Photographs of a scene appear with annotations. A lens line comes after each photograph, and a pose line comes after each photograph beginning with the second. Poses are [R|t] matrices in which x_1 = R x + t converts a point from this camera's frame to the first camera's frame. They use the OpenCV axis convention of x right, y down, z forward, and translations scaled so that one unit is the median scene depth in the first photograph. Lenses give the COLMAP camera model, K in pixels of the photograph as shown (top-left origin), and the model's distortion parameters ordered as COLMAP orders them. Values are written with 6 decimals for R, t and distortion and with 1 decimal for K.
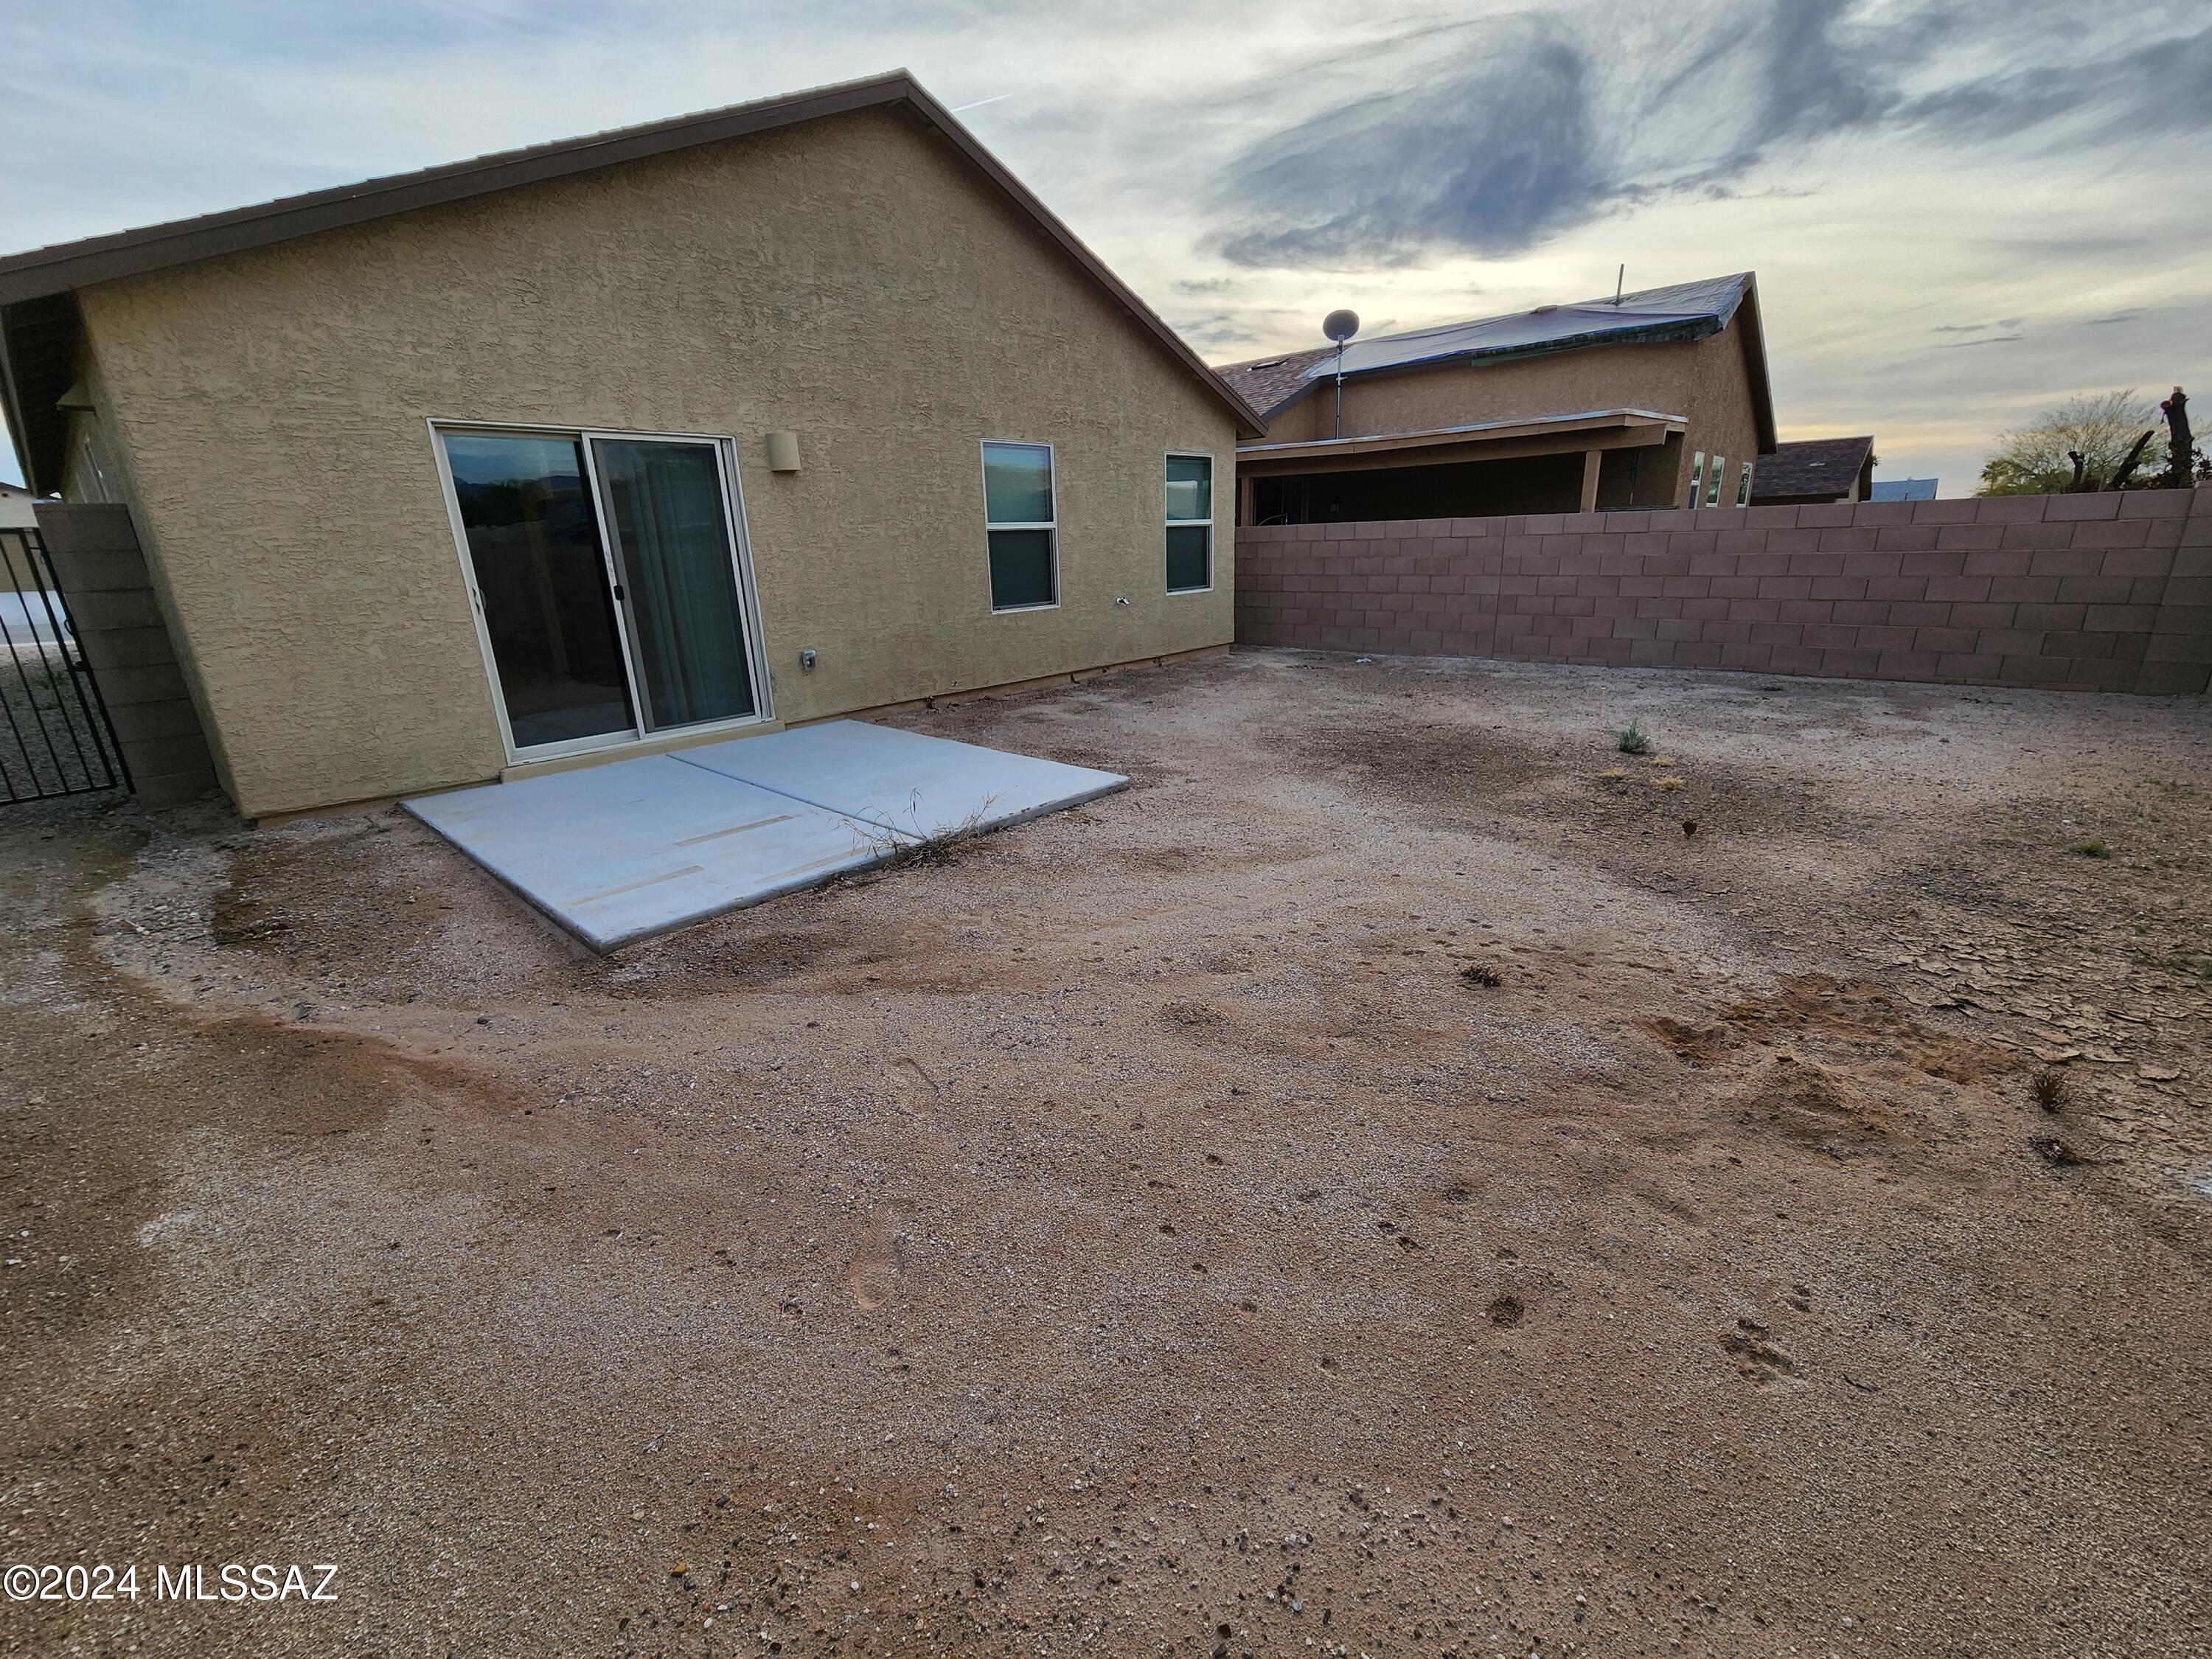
lens RADIAL K [[910.9, 0, 1103.8], [0, 910.9, 827.0], [0, 0, 1]] dist [0.001268, 0.000014]
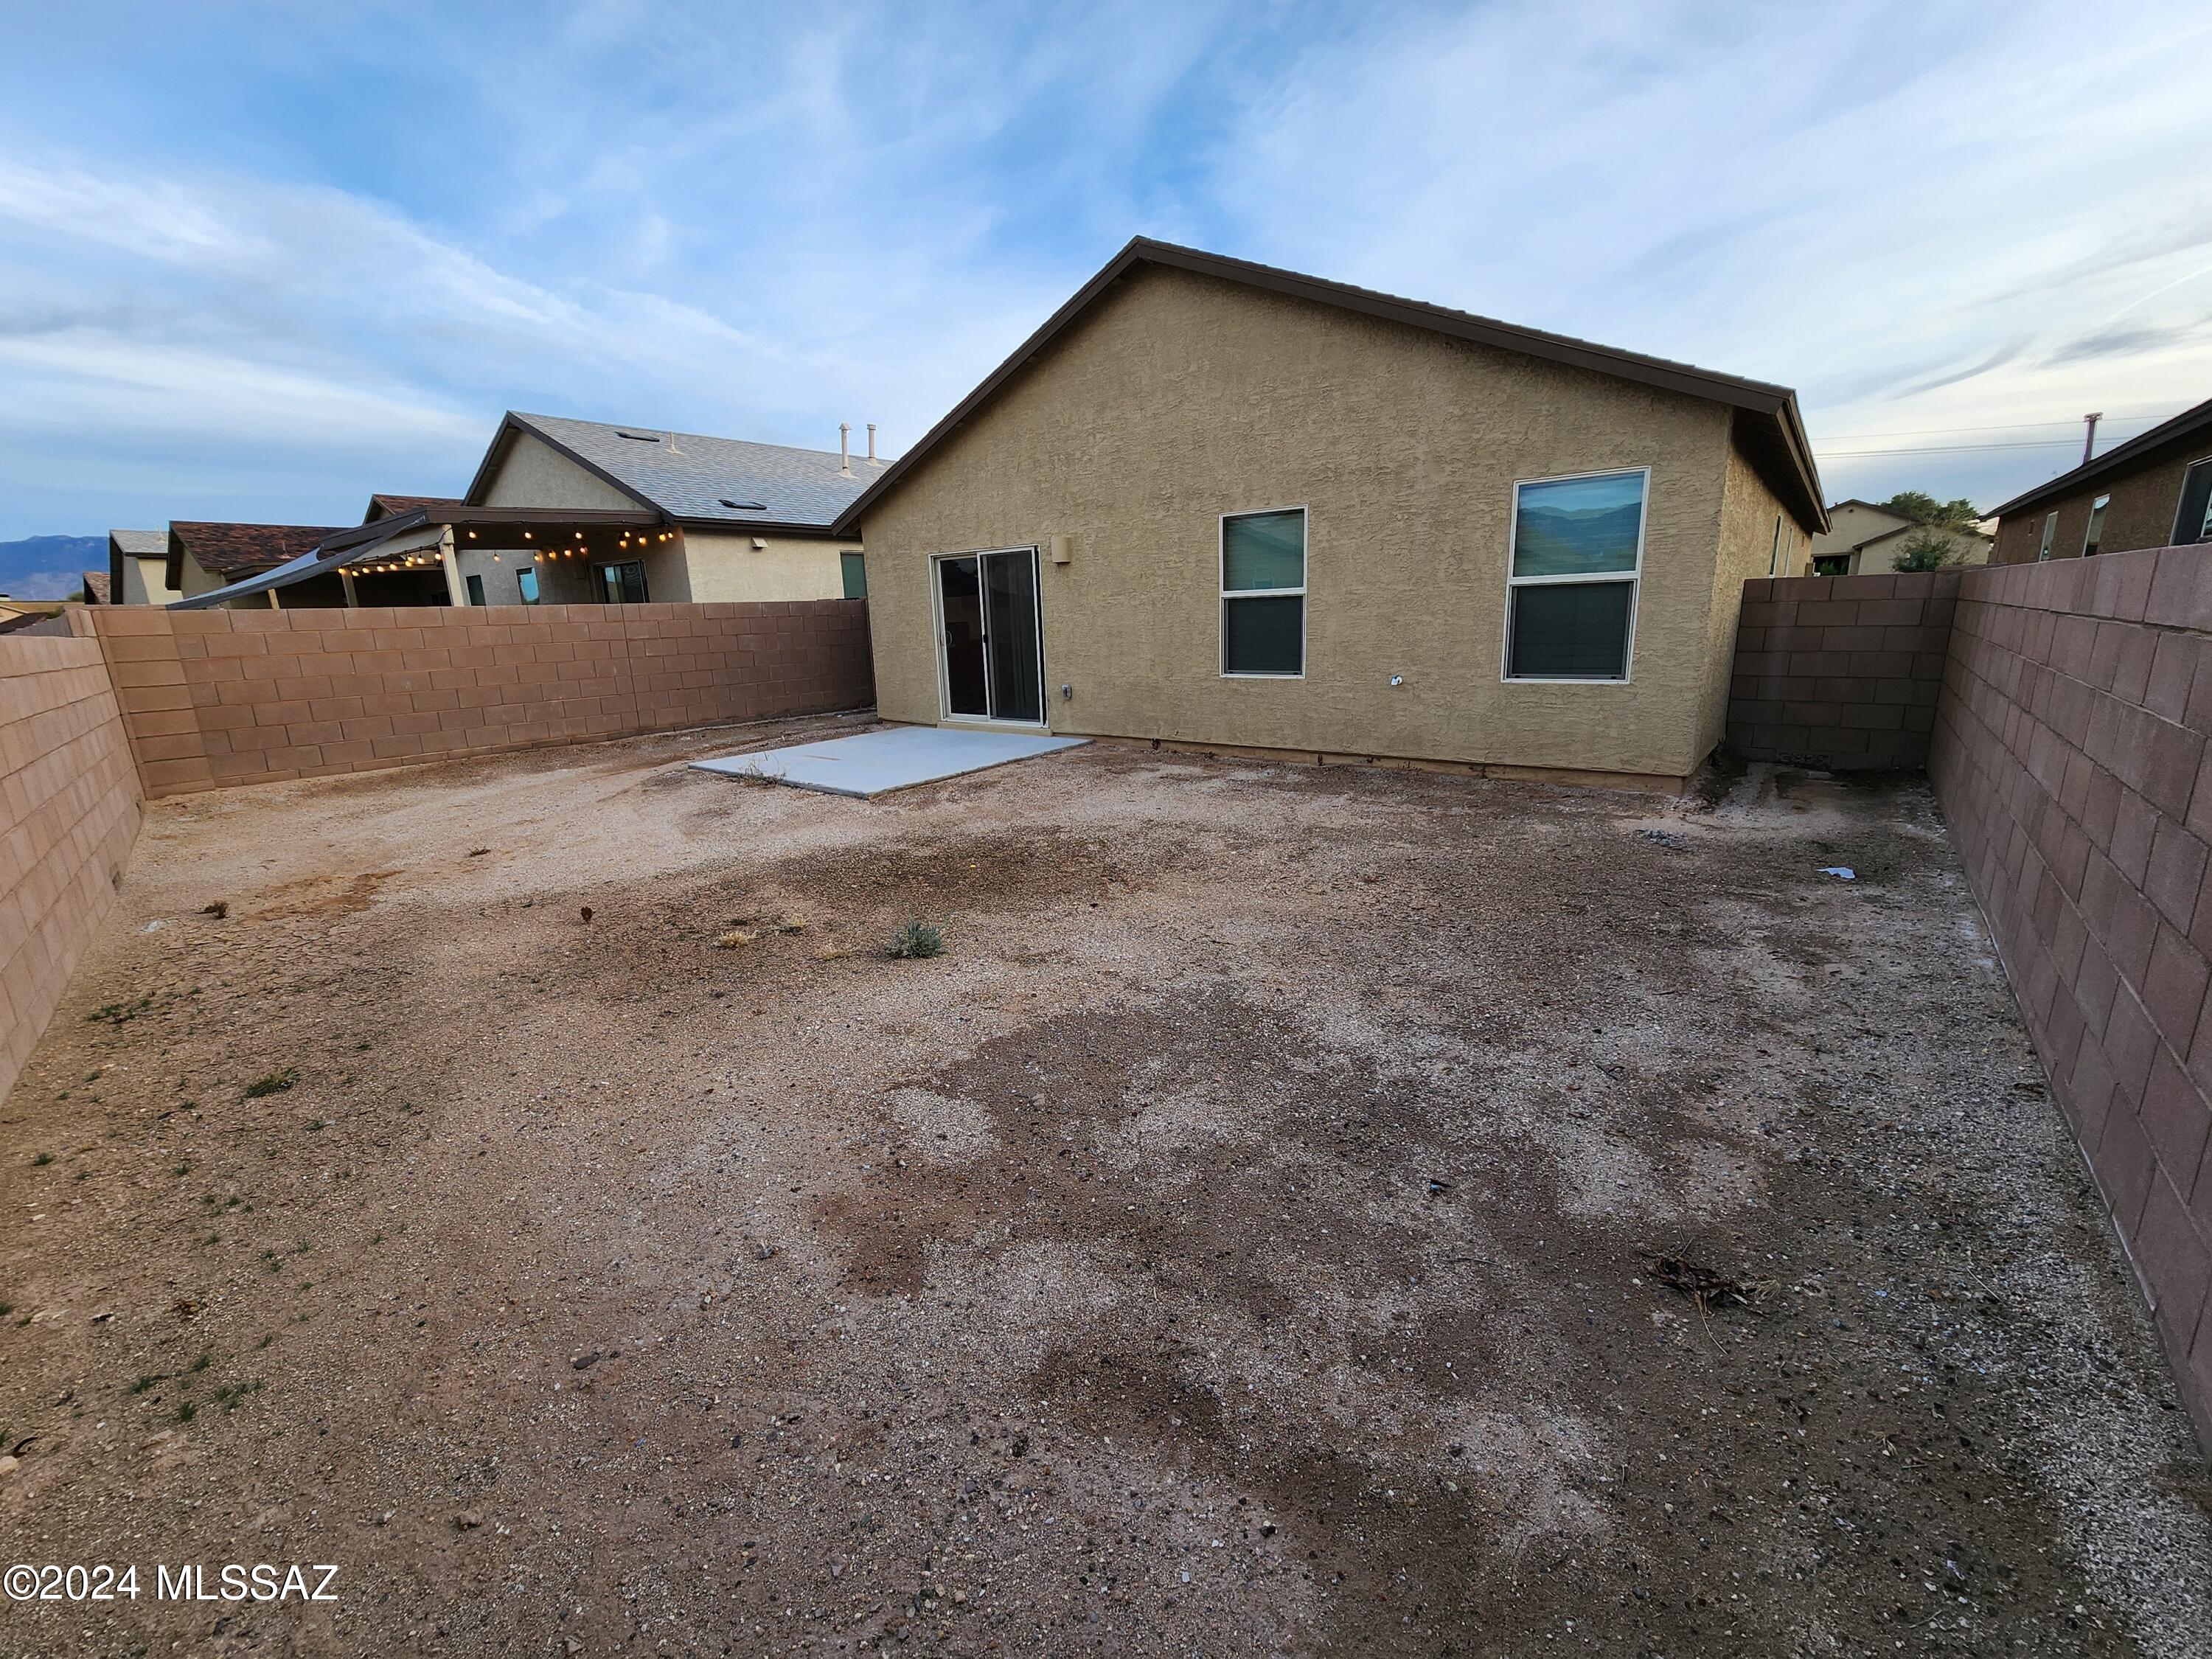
lens RADIAL K [[910.9, 0, 1101.1], [0, 910.9, 828.9], [0, 0, 1]] dist [0.001268, 0.000014]
pose [[0.054929, 0.264791, -0.962740, 1.018296], [-0.267196, 0.932930, 0.241347, -0.314851], [0.962076, 0.243983, 0.121996, 0.858831]]
